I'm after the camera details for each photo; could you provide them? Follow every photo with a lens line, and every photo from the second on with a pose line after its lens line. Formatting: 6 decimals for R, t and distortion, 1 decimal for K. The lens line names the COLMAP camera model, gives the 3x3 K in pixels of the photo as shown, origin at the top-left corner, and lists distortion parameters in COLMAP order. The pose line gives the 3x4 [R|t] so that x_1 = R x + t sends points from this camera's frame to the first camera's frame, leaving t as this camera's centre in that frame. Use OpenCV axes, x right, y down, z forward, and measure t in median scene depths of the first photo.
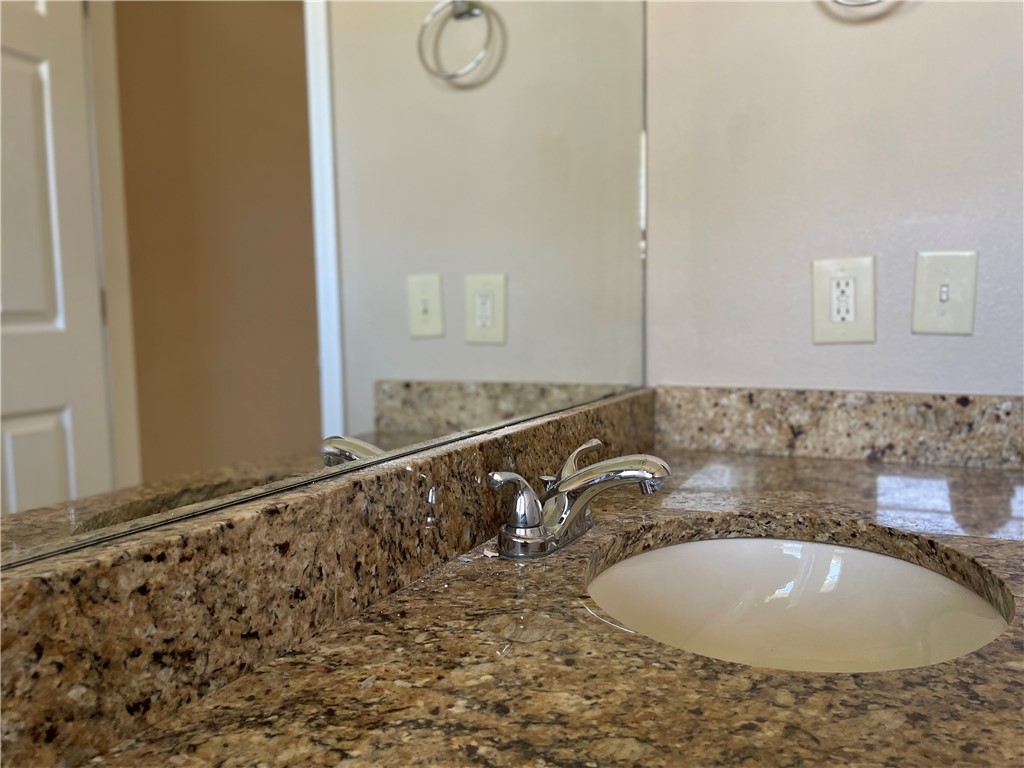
lens RADIAL K [[772.2, 0, 519.8], [0, 772.2, 379.0], [0, 0, 1]] dist [0.079746, -0.099922]
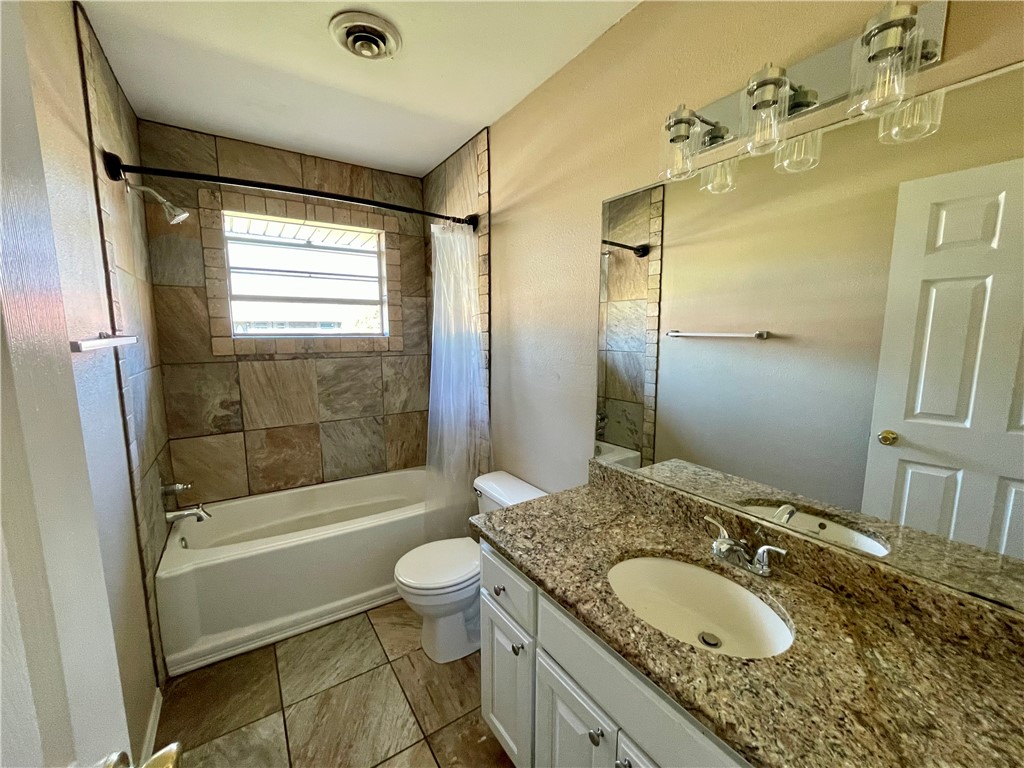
lens RADIAL K [[410.1, 0, 513.3], [0, 410.1, 384.8], [0, 0, 1]] dist [-0.007850, -0.000075]
pose [[-0.499652, 0.129297, -0.856522, 2.349601], [-0.063440, 0.980680, 0.185047, -0.905998], [0.863900, 0.146796, -0.481796, 1.405400]]
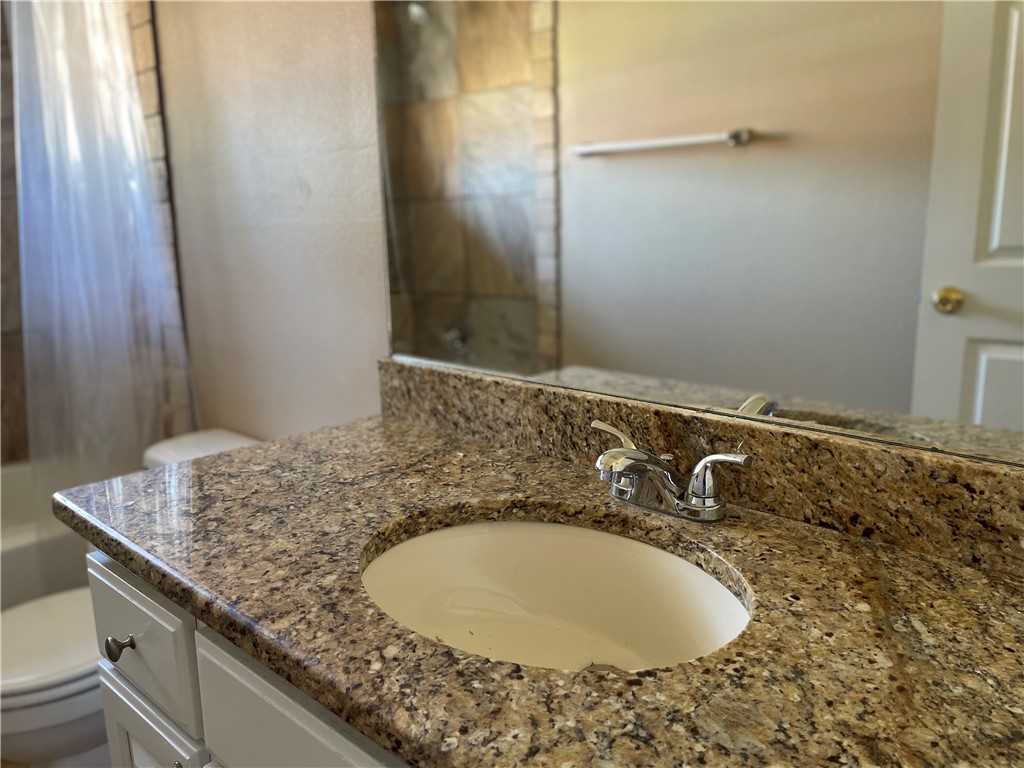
lens RADIAL K [[772.2, 0, 514.2], [0, 772.2, 380.7], [0, 0, 1]] dist [0.079746, -0.099922]
pose [[-0.284126, 0.215681, -0.934213, 1.830791], [-0.055489, 0.969038, 0.240597, -0.396589], [0.957180, 0.120198, -0.263361, 1.649230]]
